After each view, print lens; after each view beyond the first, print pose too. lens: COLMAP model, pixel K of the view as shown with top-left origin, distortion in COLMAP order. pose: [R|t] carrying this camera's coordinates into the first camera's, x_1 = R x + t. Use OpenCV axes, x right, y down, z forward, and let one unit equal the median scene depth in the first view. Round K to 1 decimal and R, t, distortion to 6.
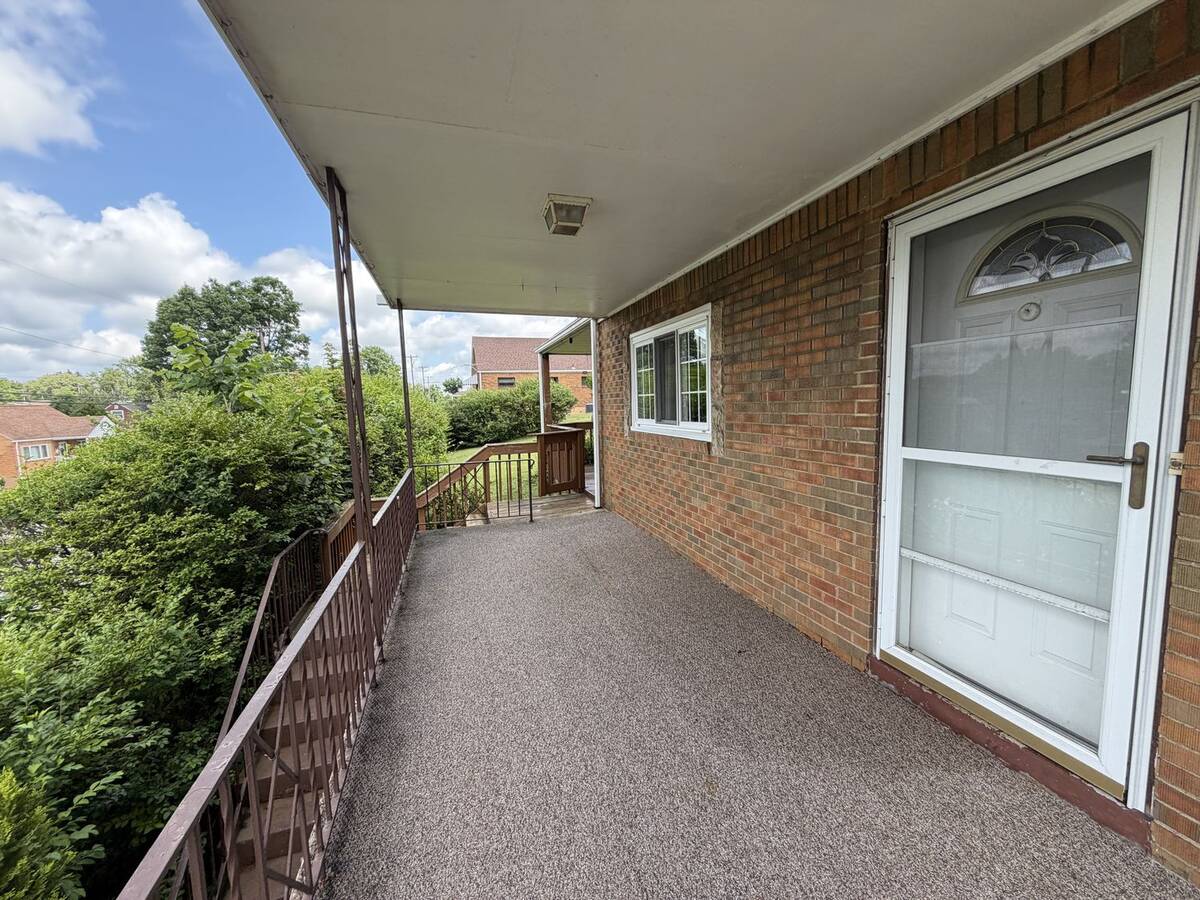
lens RADIAL K [[477.6, 0, 594.6], [0, 477.6, 451.3], [0, 0, 1]] dist [0.013327, -0.007325]
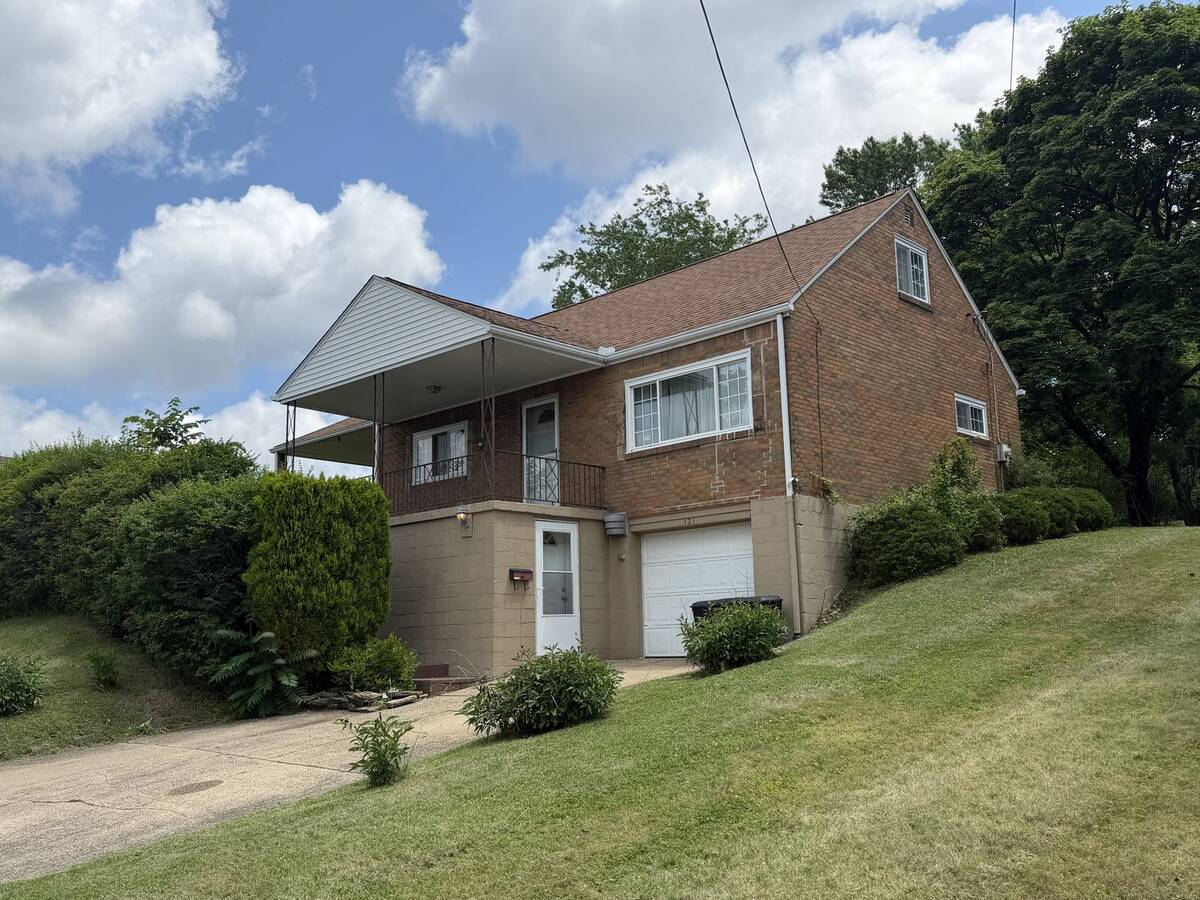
lens RADIAL K [[1087.4, 0, 600.0], [0, 1087.4, 450.0], [0, 0, 1]] dist [0.108160, -0.000063]
pose [[0.874707, 0.100085, 0.474206, -2.034631], [0.044010, 0.958000, -0.283372, 1.645709], [-0.482650, 0.268737, 0.833564, -4.479557]]
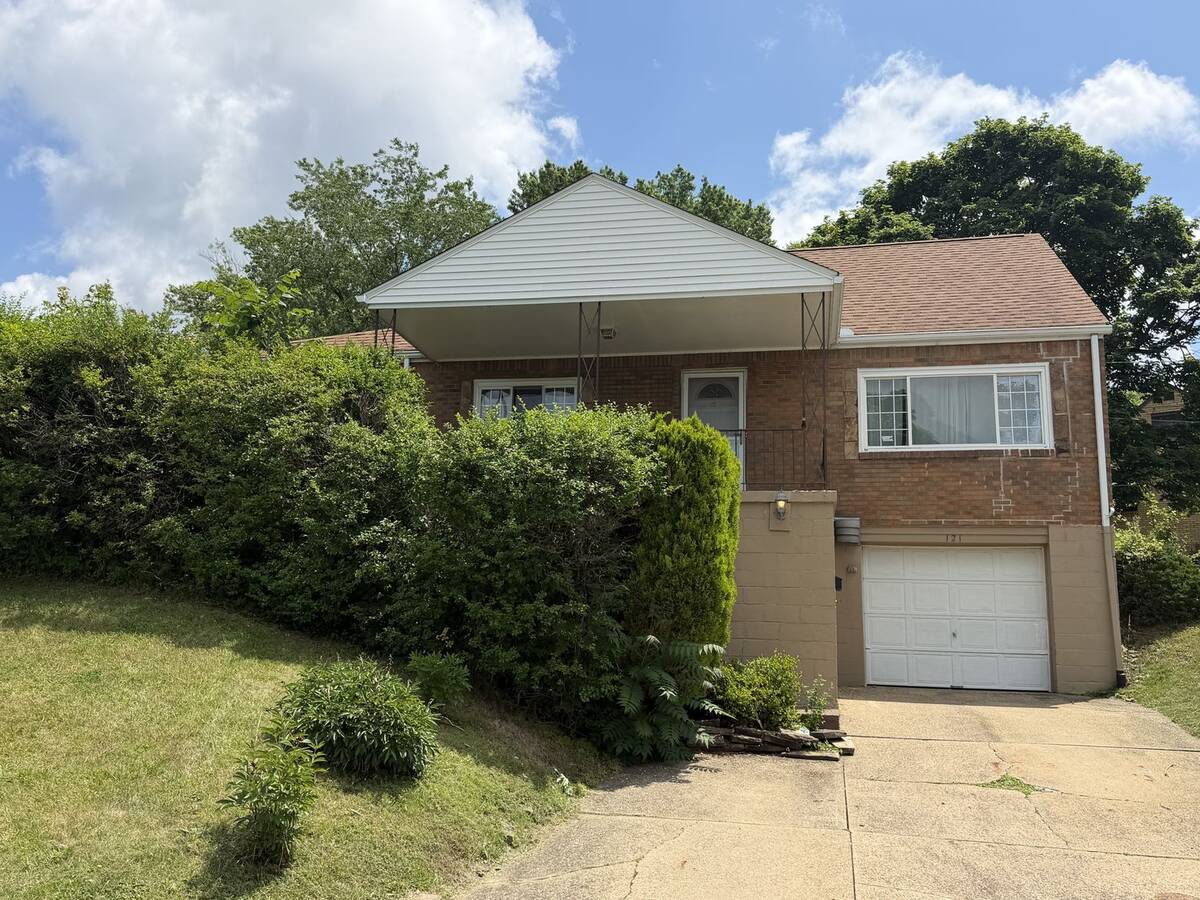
lens RADIAL K [[1036.3, 0, 596.1], [0, 1036.3, 452.3], [0, 0, 1]] dist [0.178328, -0.379661]
pose [[0.467477, 0.201298, 0.860781, -3.827739], [0.052425, 0.965702, -0.254305, 1.242500], [-0.882449, 0.164008, 0.440891, -1.043135]]
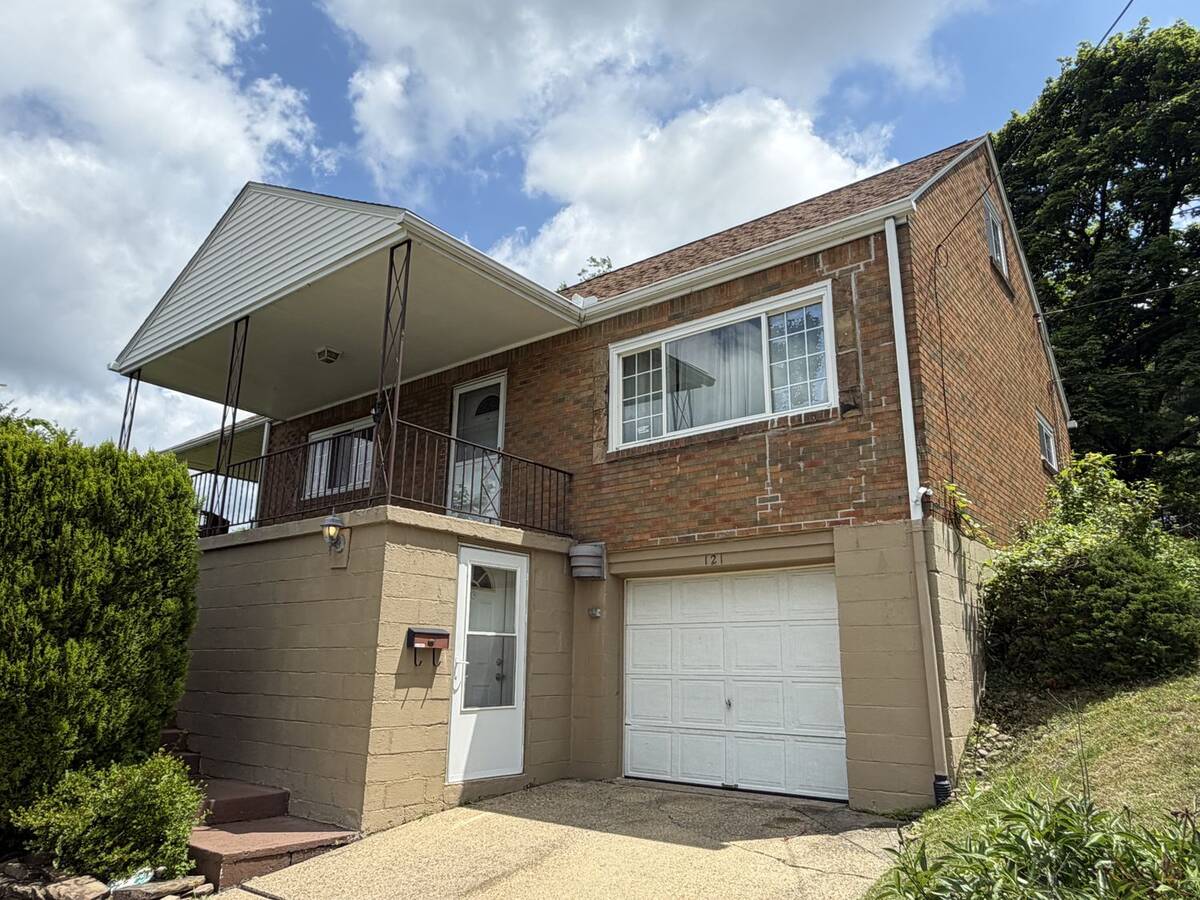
lens RADIAL K [[819.7, 0, 595.5], [0, 819.7, 460.3], [0, 0, 1]] dist [-0.005125, -0.003617]
pose [[0.822940, 0.182819, 0.537910, -0.816851], [0.019497, 0.937165, -0.348340, 1.084714], [-0.567794, 0.297151, 0.767666, -2.046375]]
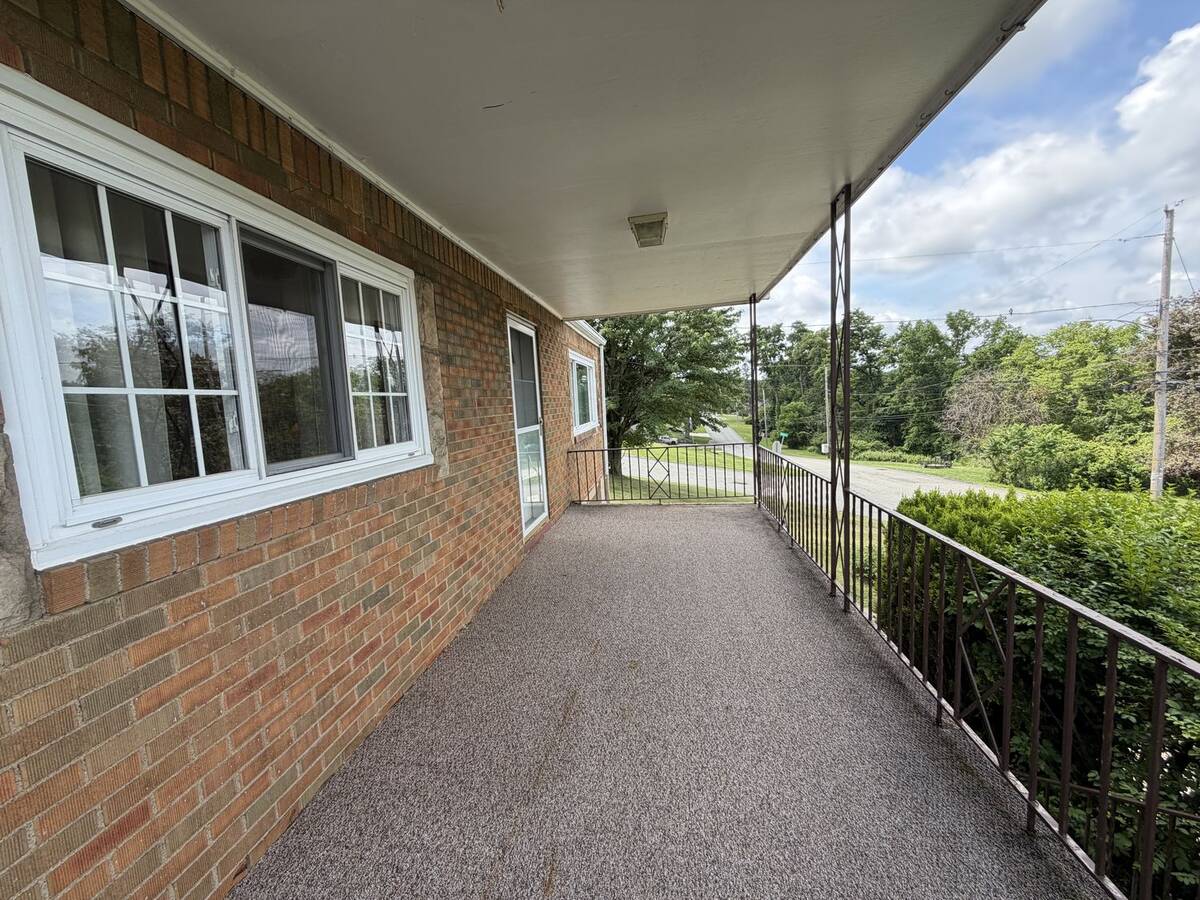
lens RADIAL K [[477.6, 0, 594.6], [0, 477.6, 451.3], [0, 0, 1]] dist [0.013327, -0.007325]
pose [[-0.900078, 0.035640, 0.434269, -0.337826], [0.126281, 0.975212, 0.181700, -0.158767], [-0.417029, 0.218384, -0.882267, 1.751368]]
